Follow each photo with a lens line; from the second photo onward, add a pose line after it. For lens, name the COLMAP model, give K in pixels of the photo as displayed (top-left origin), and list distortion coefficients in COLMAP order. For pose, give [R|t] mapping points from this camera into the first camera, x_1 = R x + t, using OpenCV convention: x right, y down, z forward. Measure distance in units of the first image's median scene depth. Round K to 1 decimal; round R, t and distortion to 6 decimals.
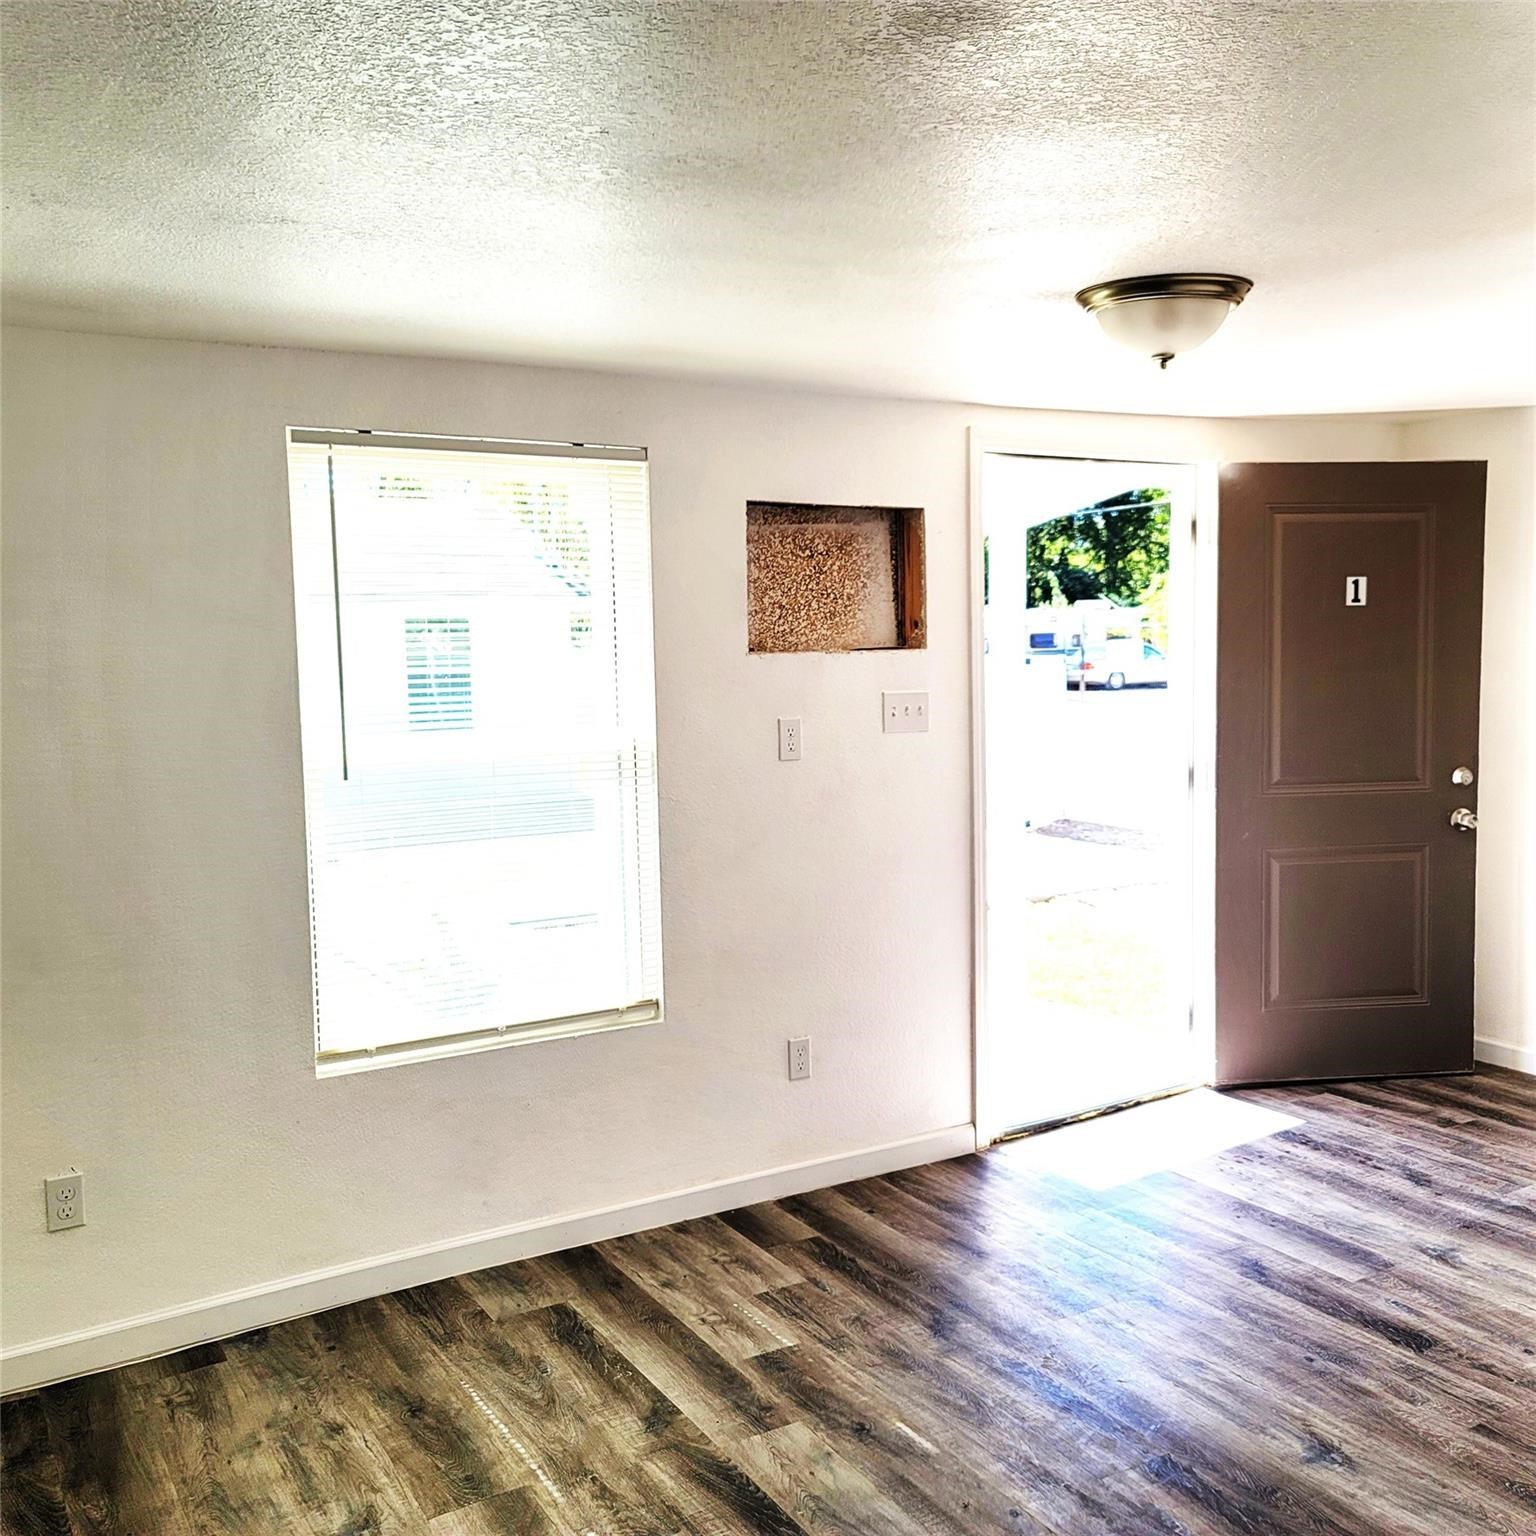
lens RADIAL K [[1496.8, 0, 768.0], [0, 1496.8, 768.0], [0, 0, 1]] dist [0.058995, -0.020204]
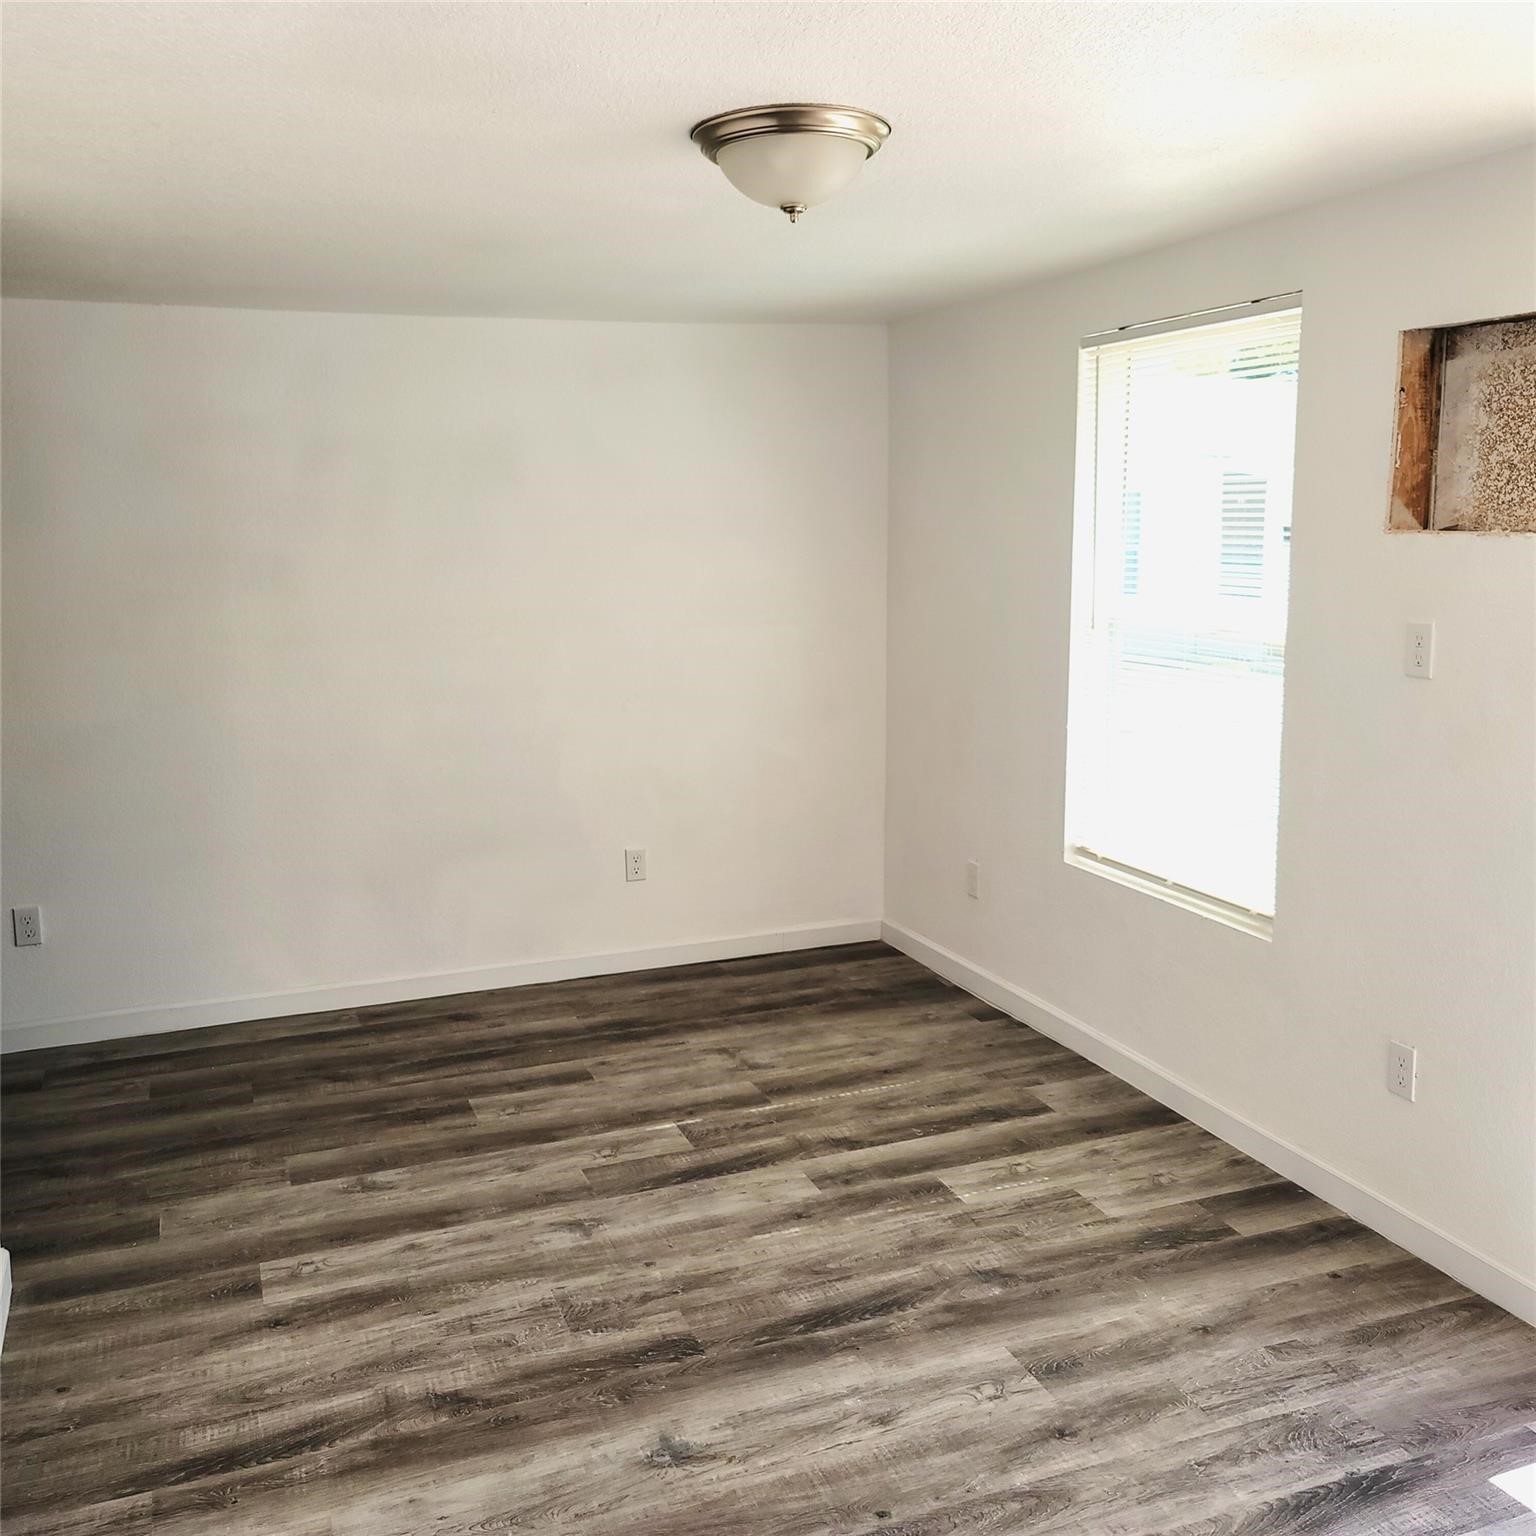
lens RADIAL K [[1474.0, 0, 768.4], [0, 1474.0, 730.3], [0, 0, 1]] dist [0.005676, 0.002241]
pose [[-0.160370, 0.166167, -0.972970, 0.762277], [-0.063989, 0.981904, 0.178240, -0.087091], [0.984981, 0.090843, -0.146835, 0.768320]]
